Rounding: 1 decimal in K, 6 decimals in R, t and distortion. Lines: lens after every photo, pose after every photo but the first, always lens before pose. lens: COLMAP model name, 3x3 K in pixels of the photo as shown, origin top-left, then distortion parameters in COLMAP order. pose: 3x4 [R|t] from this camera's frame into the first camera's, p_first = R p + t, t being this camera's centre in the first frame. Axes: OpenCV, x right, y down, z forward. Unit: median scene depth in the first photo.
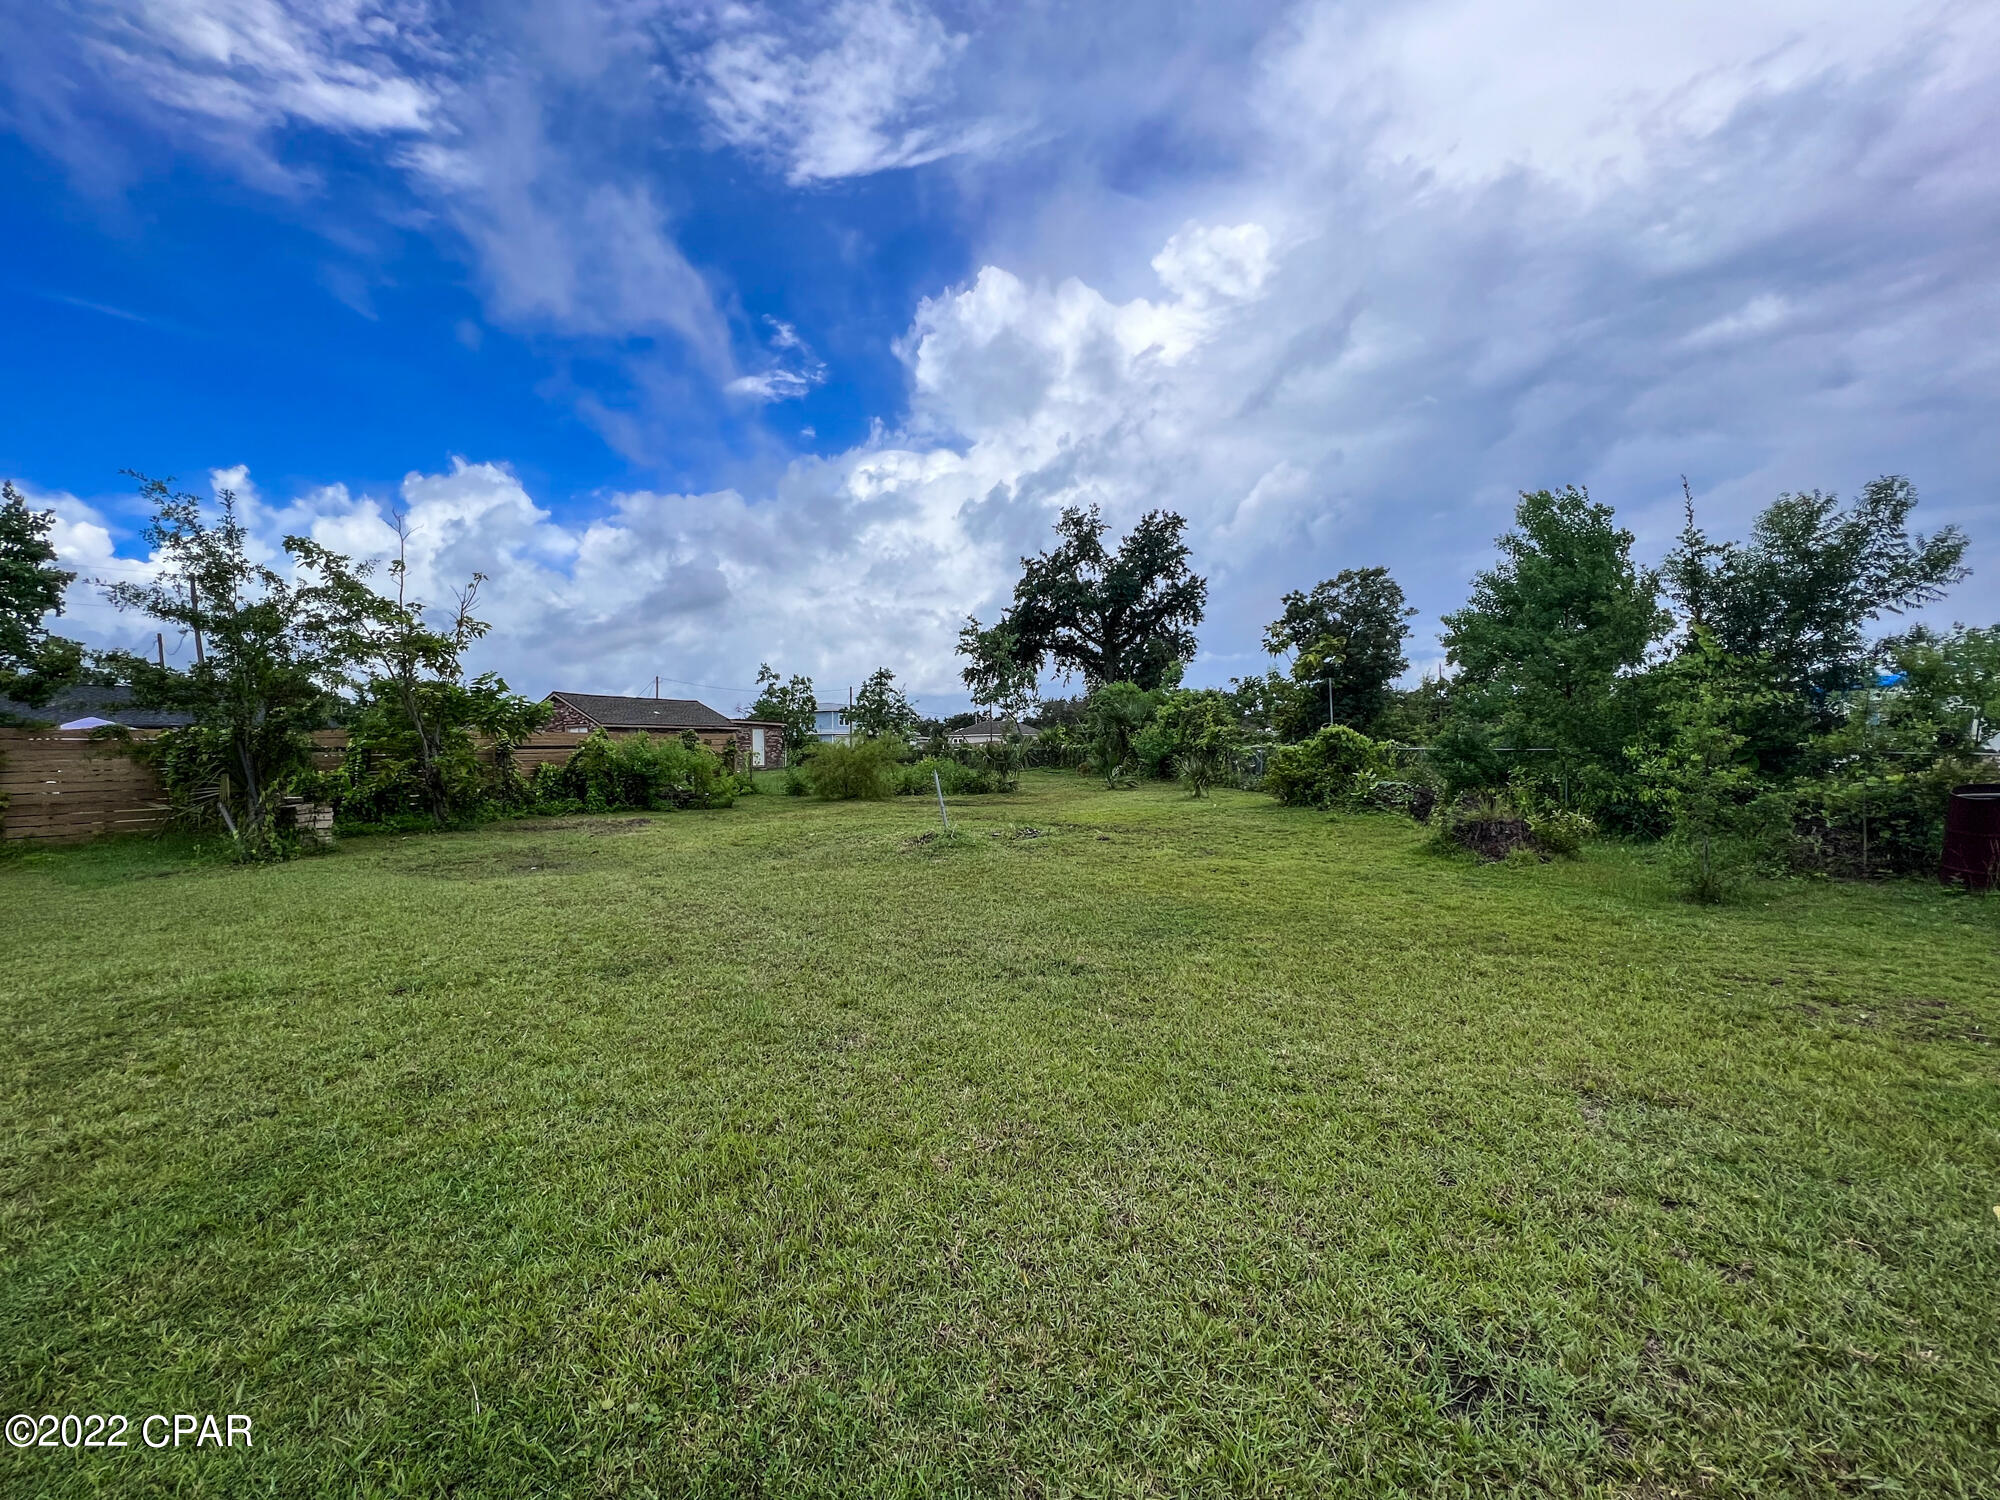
lens RADIAL K [[805.8, 0, 997.9], [0, 805.8, 736.6], [0, 0, 1]] dist [0.001772, -0.000163]
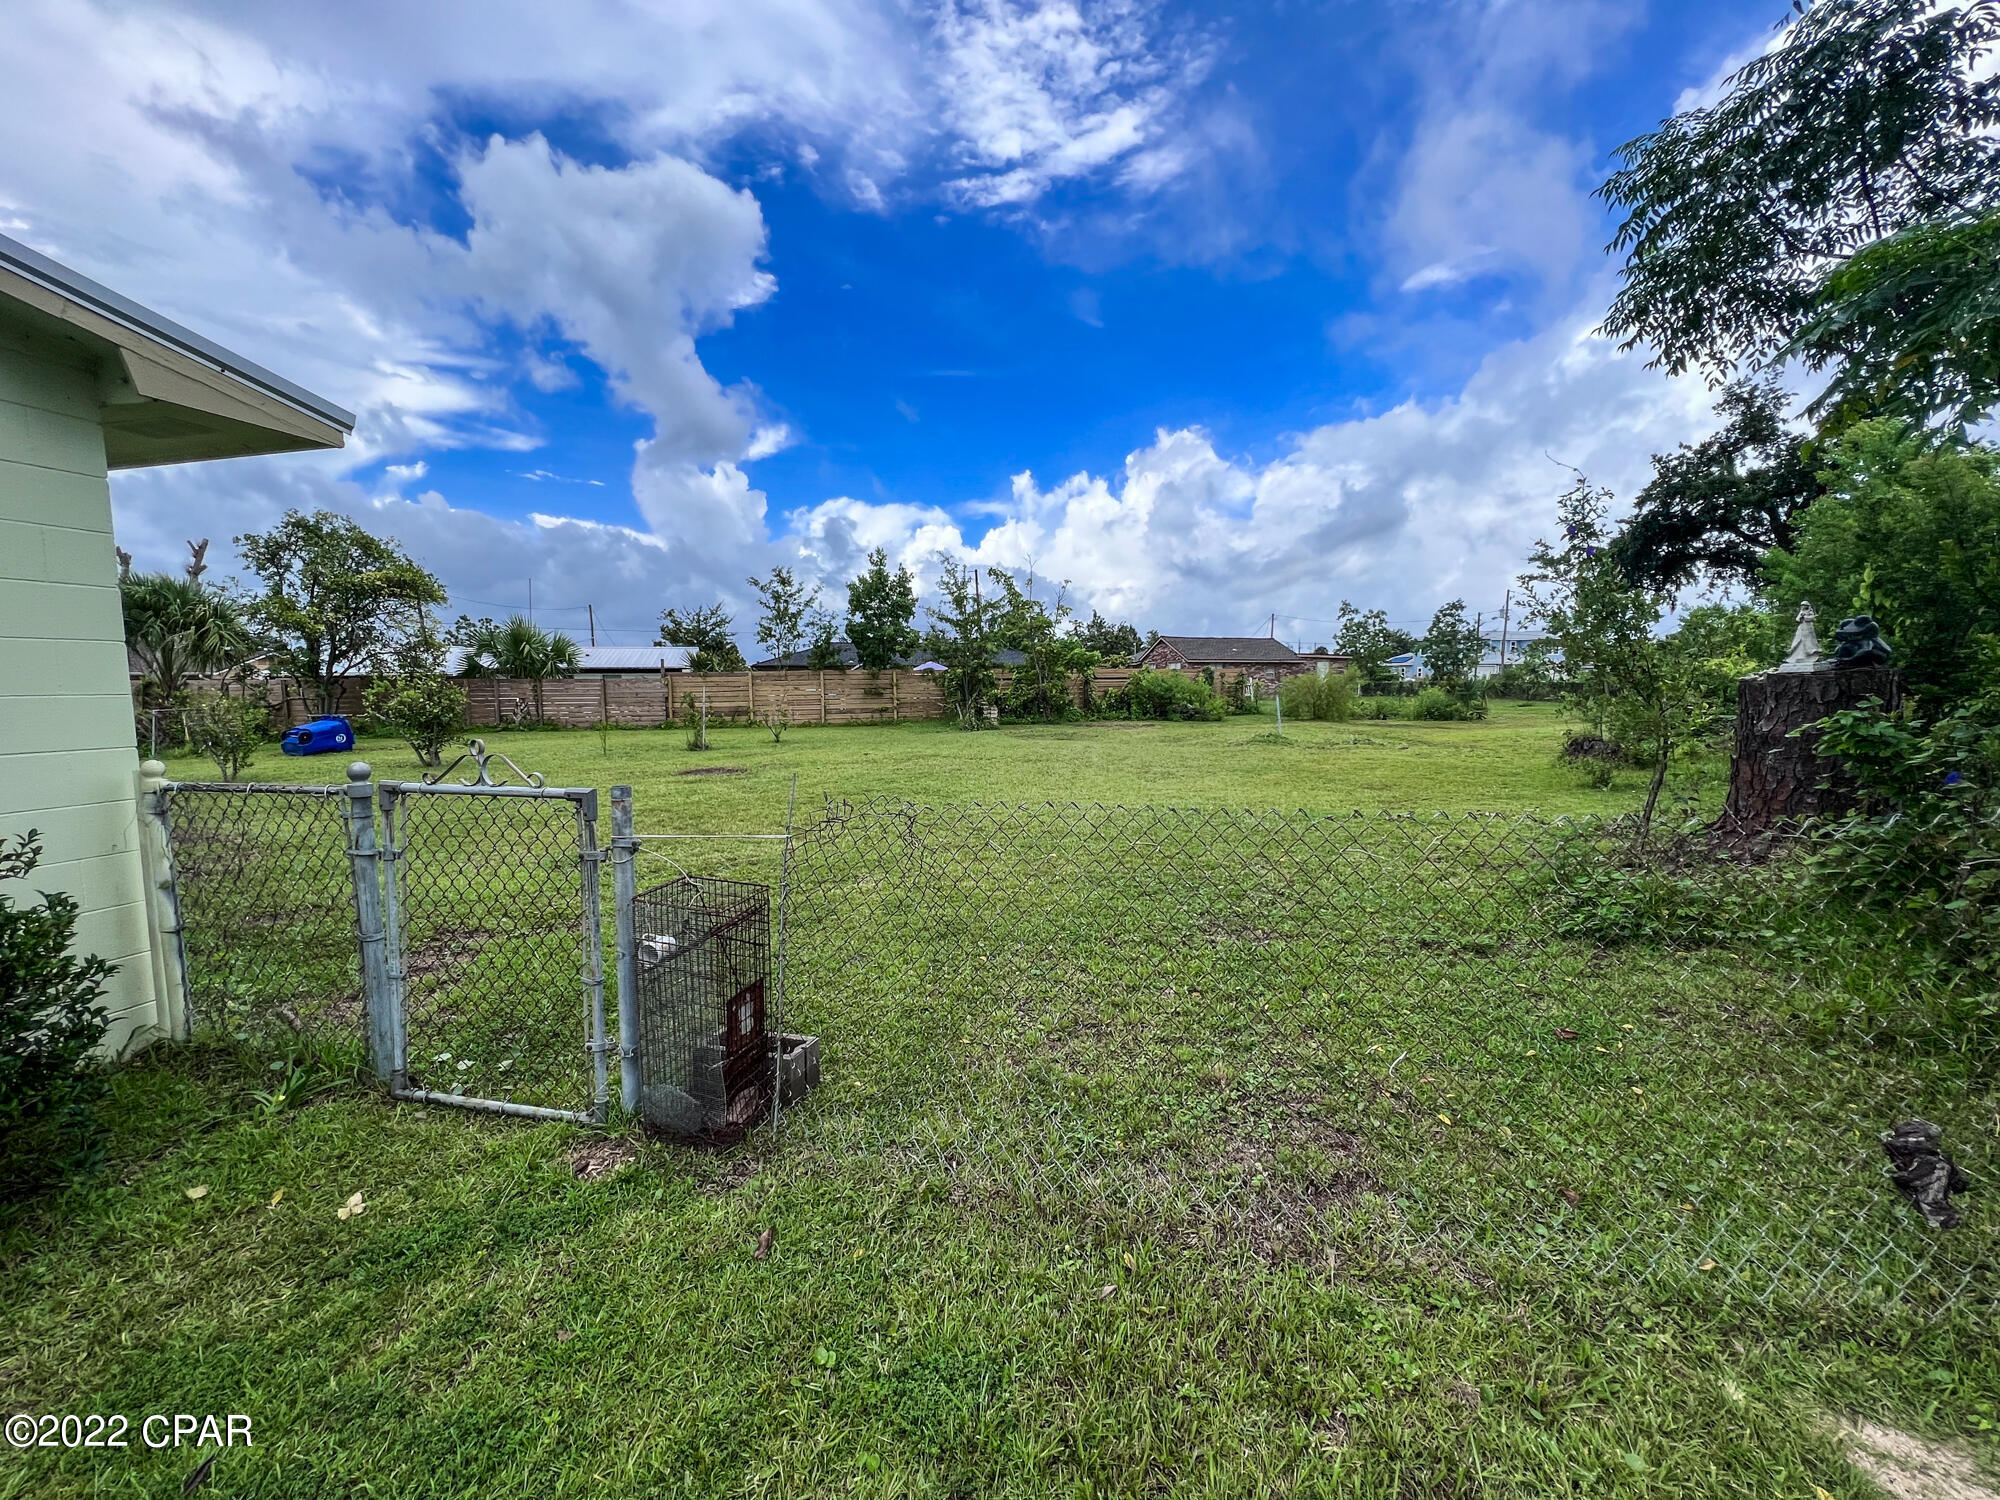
lens RADIAL K [[805.8, 0, 1016.5], [0, 805.8, 750.4], [0, 0, 1]] dist [0.001772, -0.000163]
pose [[0.714772, 0.065102, -0.696321, 0.163142], [0.008393, 0.994788, 0.101622, -0.003184], [0.699307, -0.078481, 0.710500, -0.109297]]
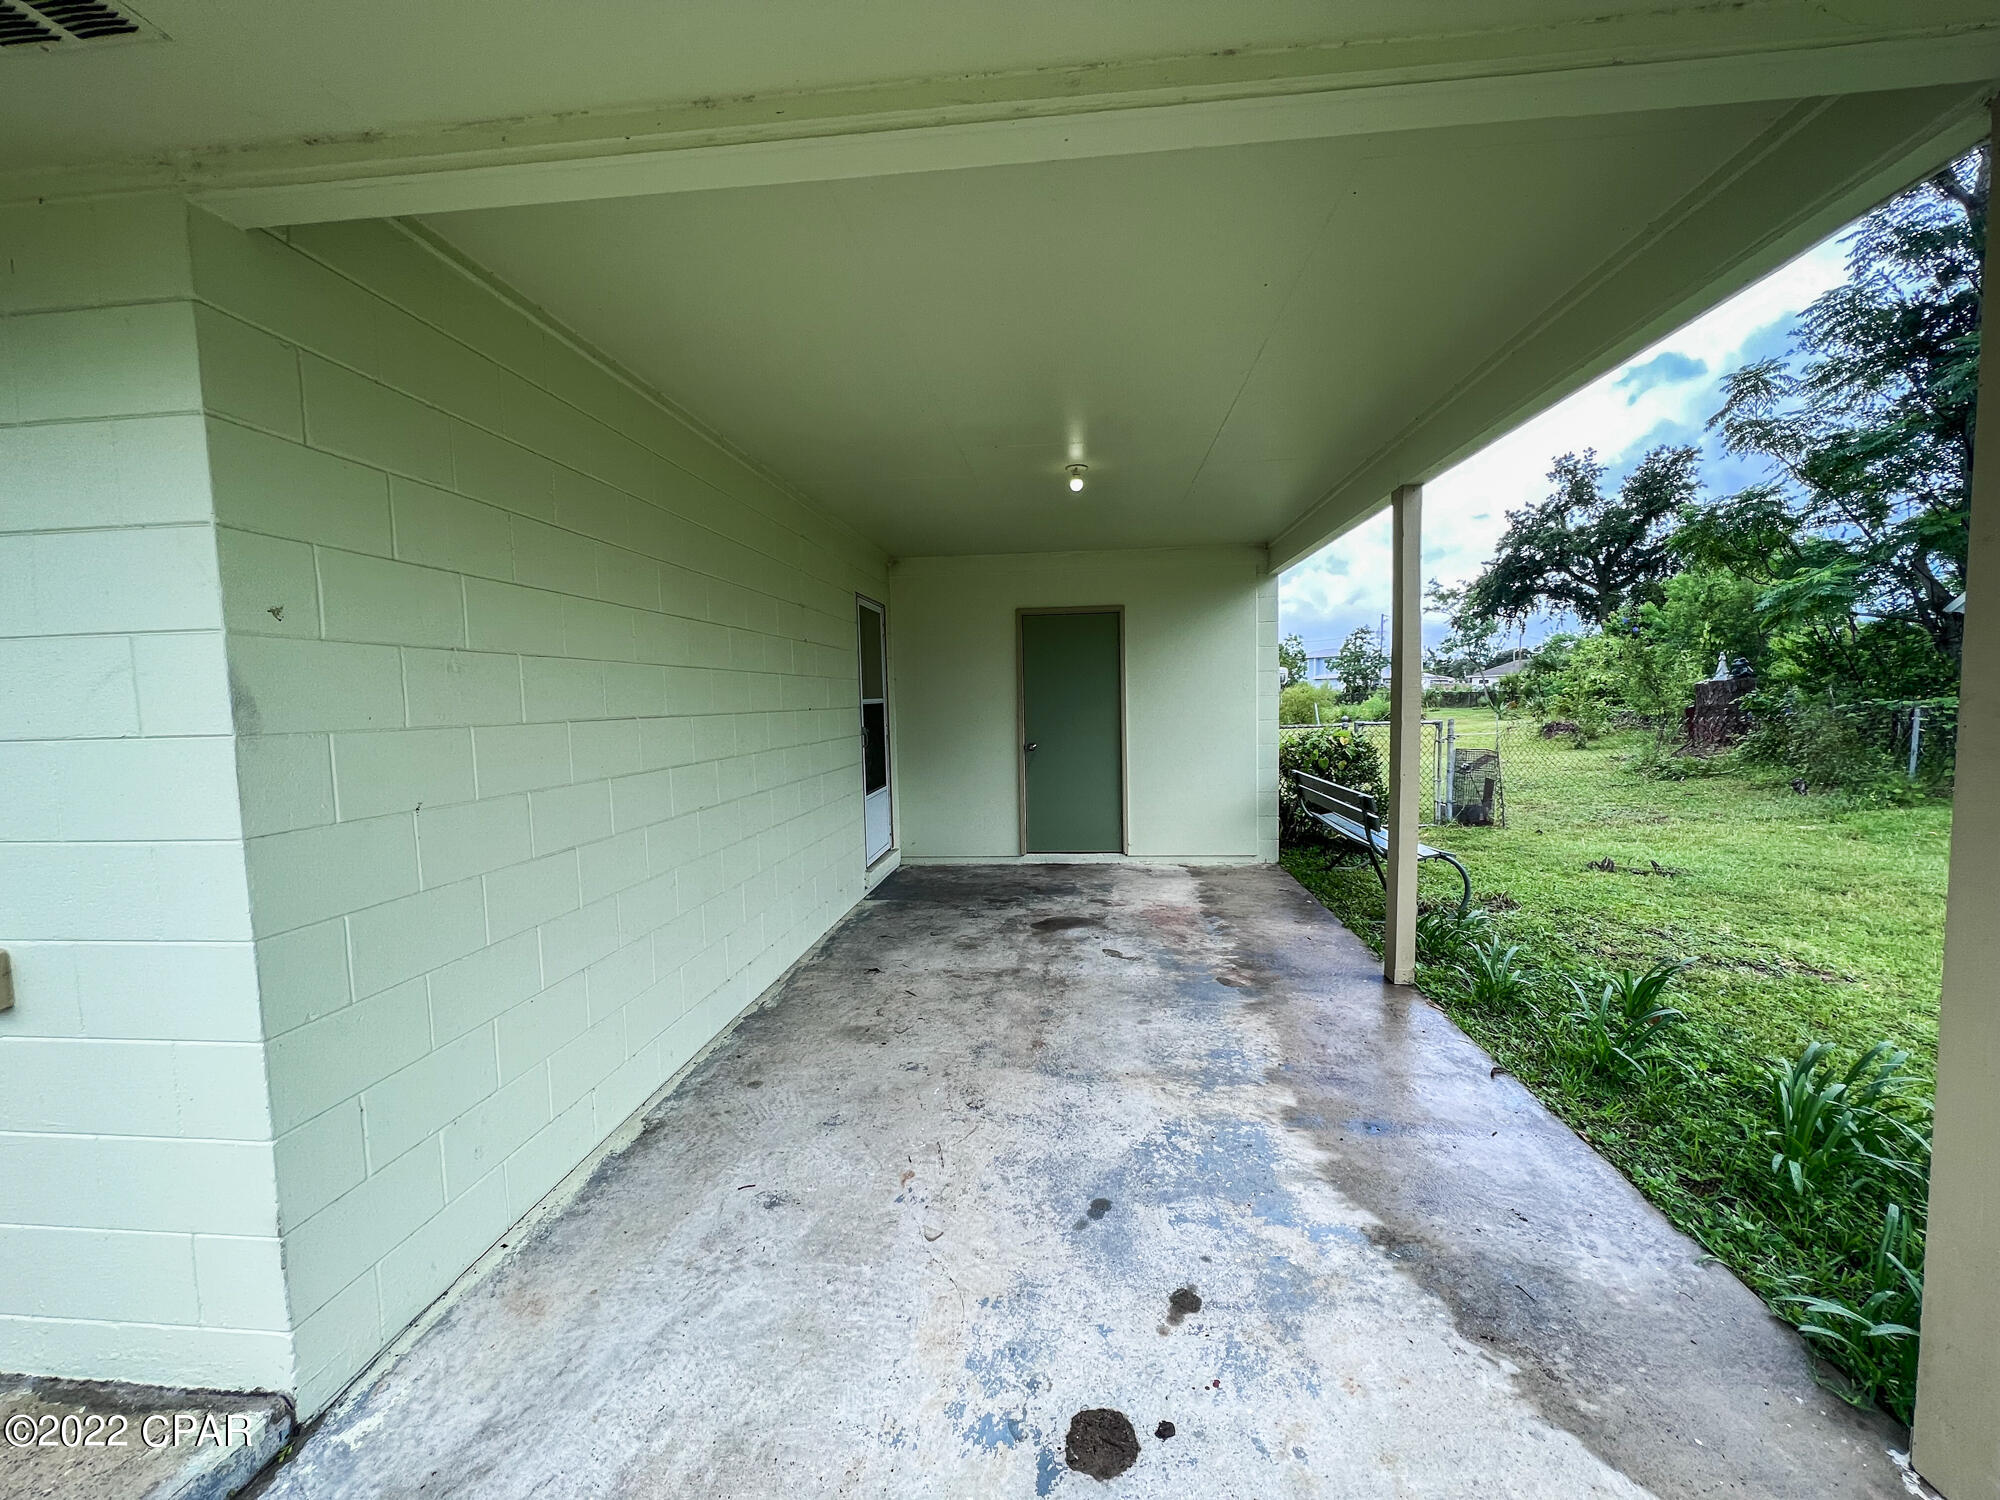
lens RADIAL K [[805.8, 0, 1005.0], [0, 805.8, 745.6], [0, 0, 1]] dist [0.001772, -0.000163]
pose [[0.807131, 0.027140, -0.589748, 0.132885], [0.021466, 0.996933, 0.075256, -0.005193], [0.589982, -0.073401, 0.804073, -0.291497]]
